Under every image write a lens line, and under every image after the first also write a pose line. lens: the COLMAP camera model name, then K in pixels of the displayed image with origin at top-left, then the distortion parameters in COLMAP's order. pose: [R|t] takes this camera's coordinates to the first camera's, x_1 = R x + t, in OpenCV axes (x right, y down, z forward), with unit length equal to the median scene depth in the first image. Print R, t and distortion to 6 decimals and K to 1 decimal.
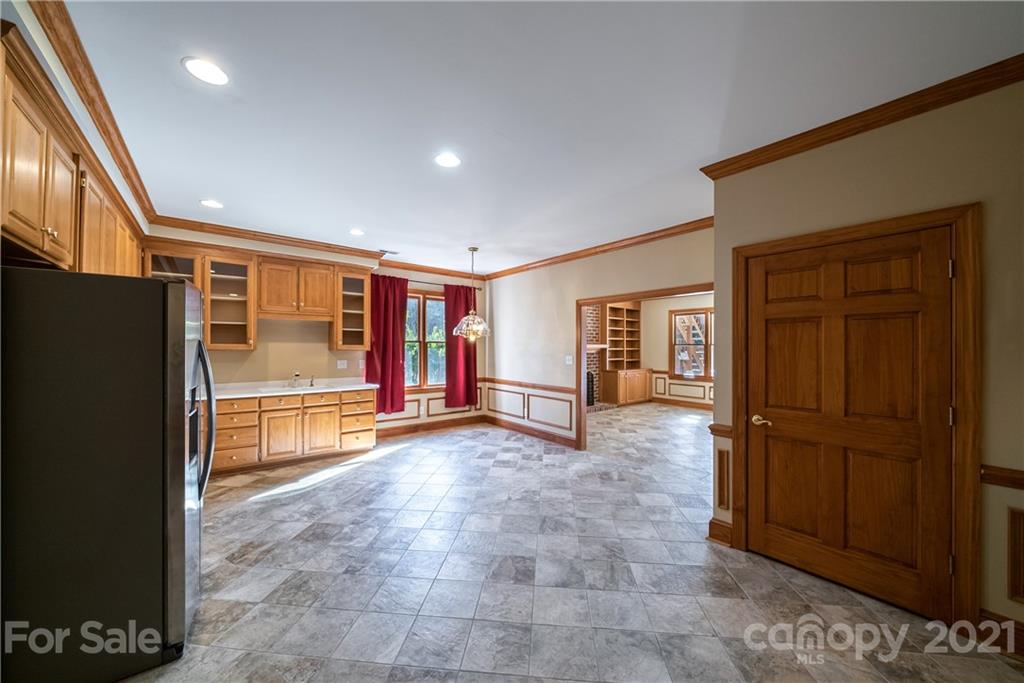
lens RADIAL K [[369.1, 0, 505.6], [0, 369.1, 345.2], [0, 0, 1]] dist [-0.005215, -0.000242]
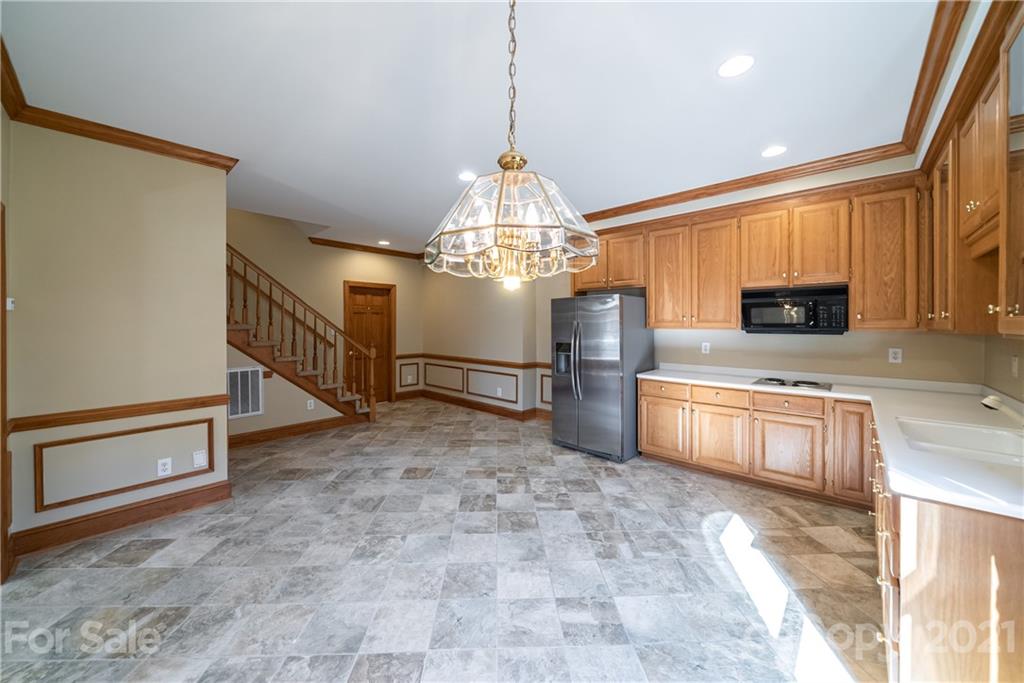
lens RADIAL K [[369.1, 0, 498.4], [0, 369.1, 325.2], [0, 0, 1]] dist [-0.005215, -0.000242]
pose [[-0.991718, -0.001274, -0.128431, -0.085832], [-0.000590, 0.999985, -0.005367, 0.008824], [0.128436, -0.005246, -0.991704, 1.904924]]
